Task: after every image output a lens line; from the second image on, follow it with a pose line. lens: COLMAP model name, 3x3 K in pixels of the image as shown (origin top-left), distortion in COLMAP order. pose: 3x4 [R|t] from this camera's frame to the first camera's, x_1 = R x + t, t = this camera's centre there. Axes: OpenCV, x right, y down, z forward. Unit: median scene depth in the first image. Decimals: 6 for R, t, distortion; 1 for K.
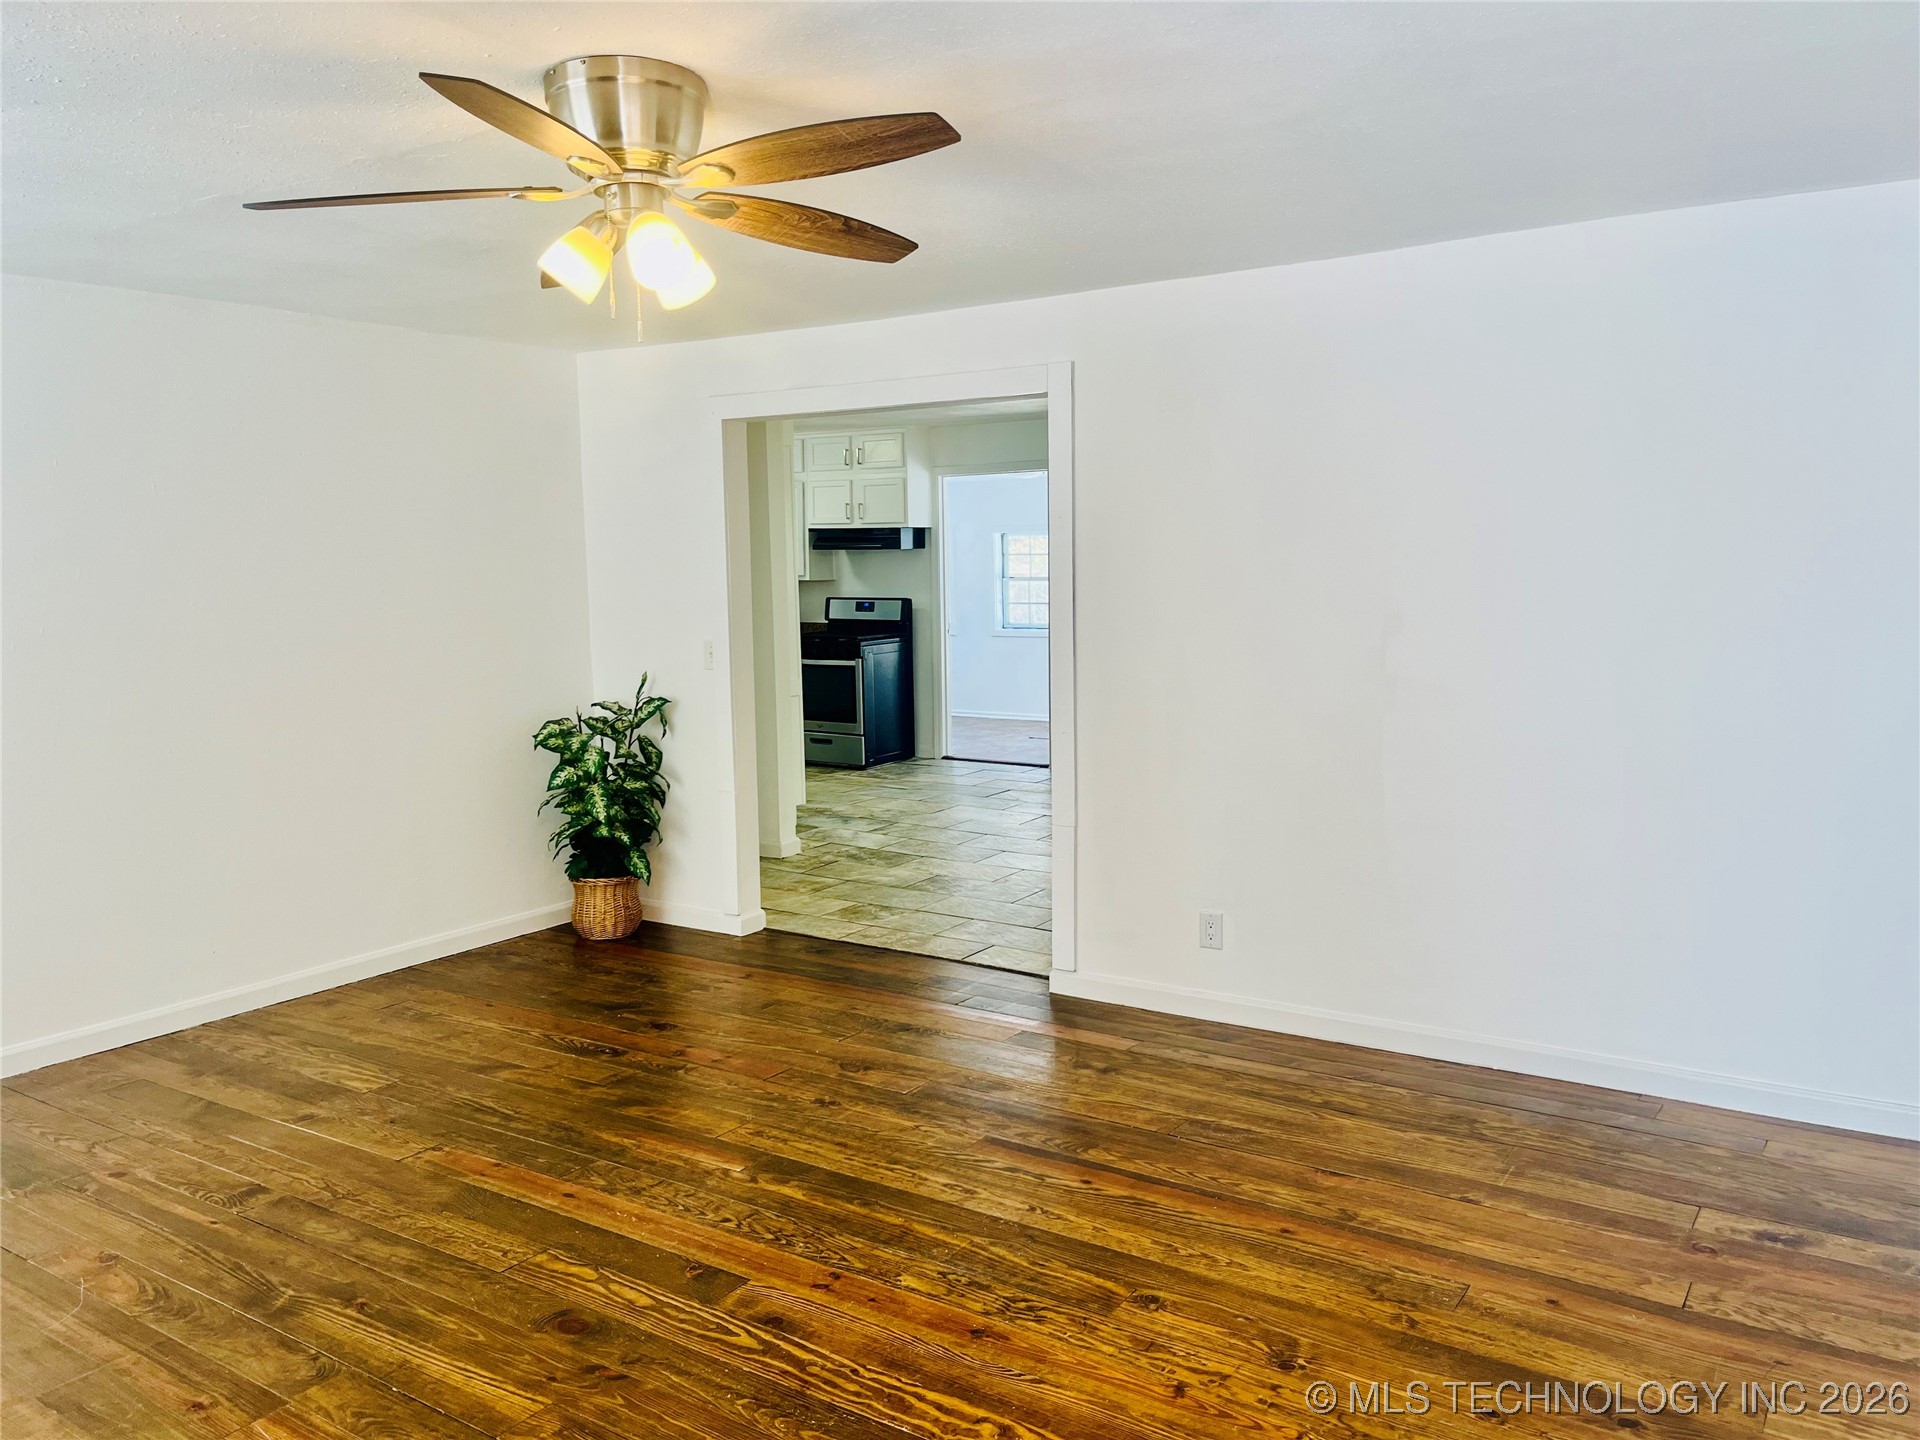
lens RADIAL K [[1412.0, 0, 943.8], [0, 1412.0, 697.5], [0, 0, 1]] dist [0.063001, -0.096578]
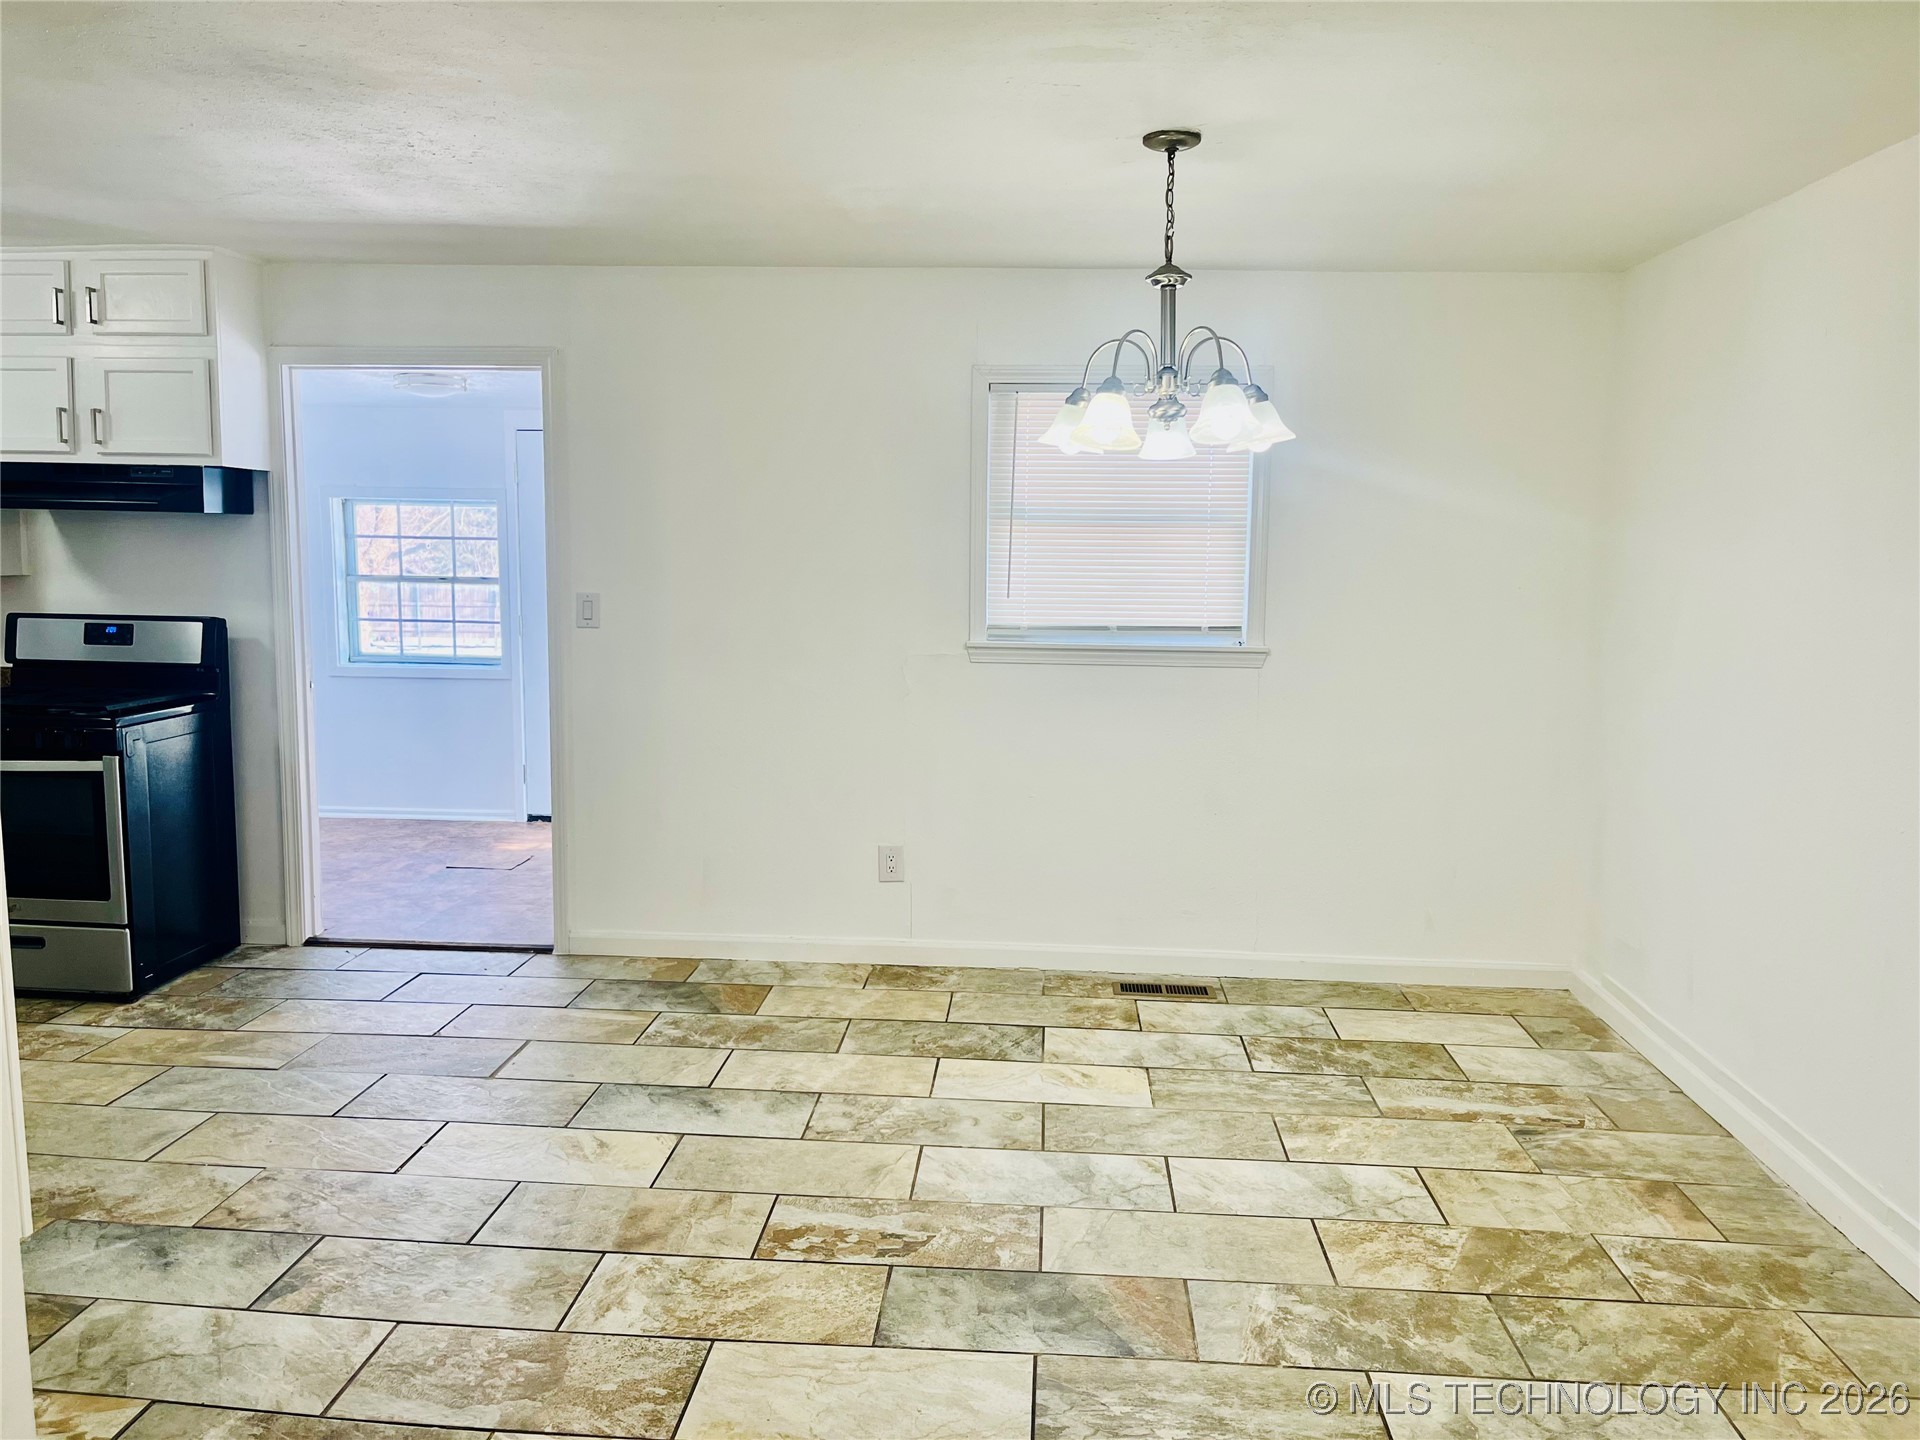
lens RADIAL K [[1412.0, 0, 943.8], [0, 1412.0, 697.5], [0, 0, 1]] dist [0.063001, -0.096578]
pose [[0.855972, -0.025709, 0.516383, -0.064987], [0.025129, 0.999651, 0.008116, -0.041057], [-0.516412, 0.006030, 0.856319, 0.463177]]
